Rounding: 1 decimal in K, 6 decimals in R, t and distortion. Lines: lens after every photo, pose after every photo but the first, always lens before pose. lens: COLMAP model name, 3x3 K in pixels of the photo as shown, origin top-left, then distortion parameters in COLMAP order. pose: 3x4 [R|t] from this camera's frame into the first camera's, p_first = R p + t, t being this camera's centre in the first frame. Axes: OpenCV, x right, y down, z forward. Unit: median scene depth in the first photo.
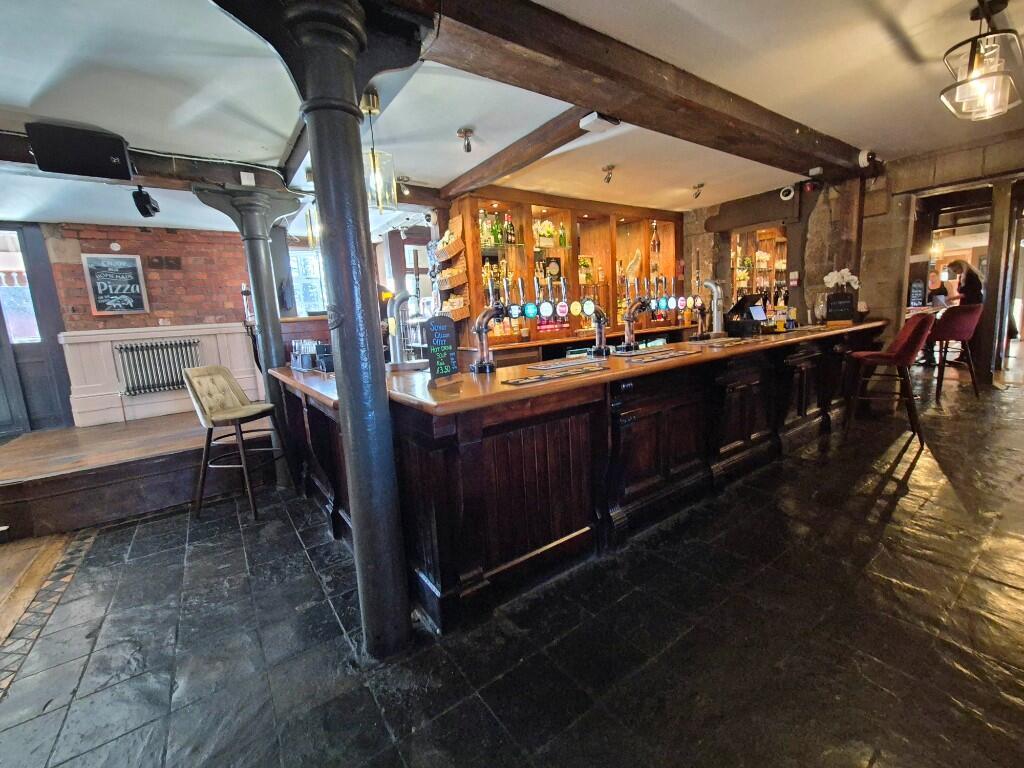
lens RADIAL K [[419.8, 0, 505.6], [0, 419.8, 378.1], [0, 0, 1]] dist [0.002940, 0.000693]
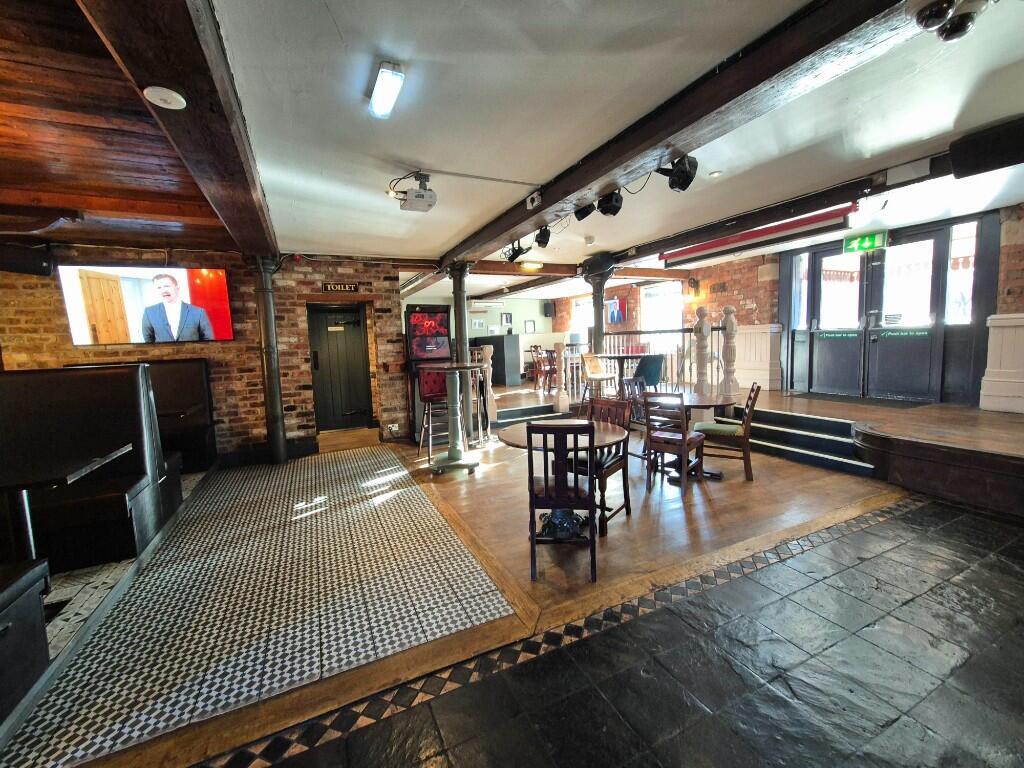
lens RADIAL K [[419.8, 0, 509.6], [0, 419.8, 380.1], [0, 0, 1]] dist [0.002940, 0.000693]
pose [[-0.162888, 0.162913, -0.973102, 0.232624], [-0.098618, 0.978646, 0.180349, -0.036121], [0.981704, 0.125342, -0.143343, 0.035125]]
